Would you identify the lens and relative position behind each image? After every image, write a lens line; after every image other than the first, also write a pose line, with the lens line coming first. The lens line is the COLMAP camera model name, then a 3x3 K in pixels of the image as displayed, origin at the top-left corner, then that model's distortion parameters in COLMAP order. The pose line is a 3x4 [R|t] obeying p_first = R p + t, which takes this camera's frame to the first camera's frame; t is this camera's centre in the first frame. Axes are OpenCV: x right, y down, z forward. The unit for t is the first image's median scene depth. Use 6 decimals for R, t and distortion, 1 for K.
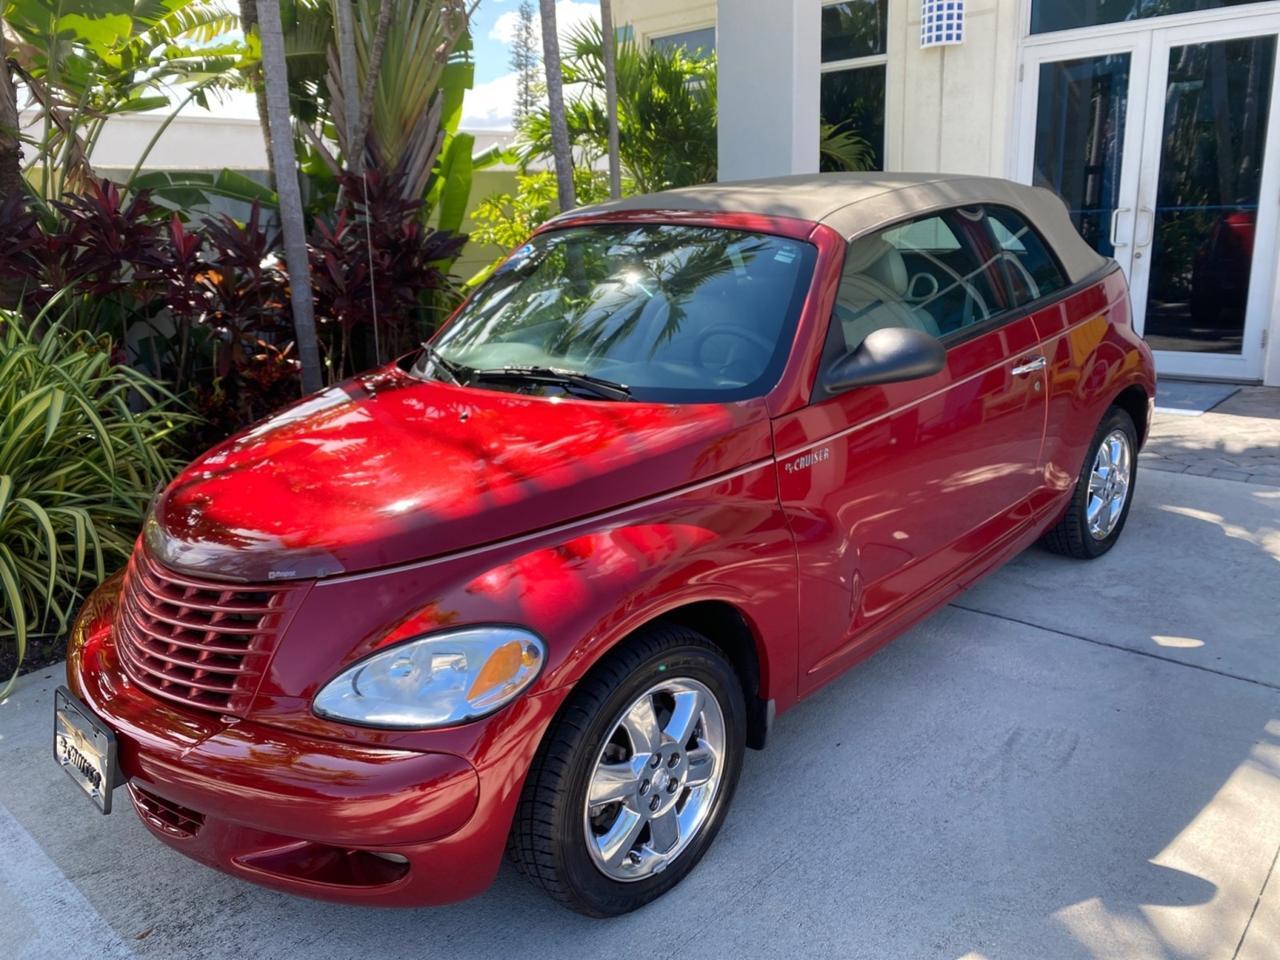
lens RADIAL K [[1000.3, 0, 640.3], [0, 1000.3, 476.2], [0, 0, 1]] dist [0.016299, -0.018970]
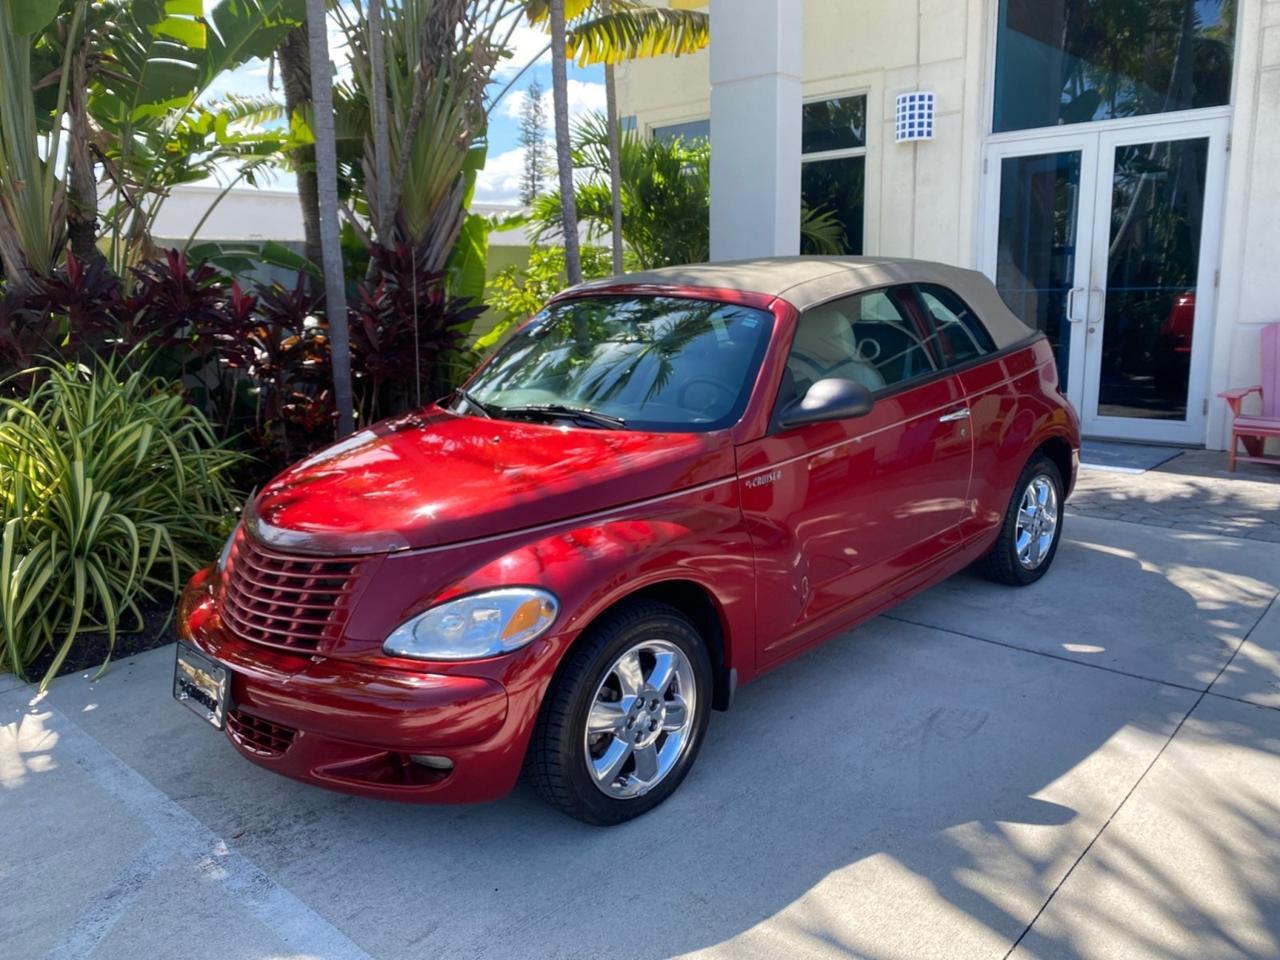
lens RADIAL K [[1000.3, 0, 640.7], [0, 1000.3, 475.6], [0, 0, 1]] dist [0.016299, -0.018970]
pose [[0.999873, 0.015882, 0.001546, 0.005673], [-0.015740, 0.997574, -0.067811, 0.047327], [-0.002619, 0.067778, 0.997697, -0.189288]]
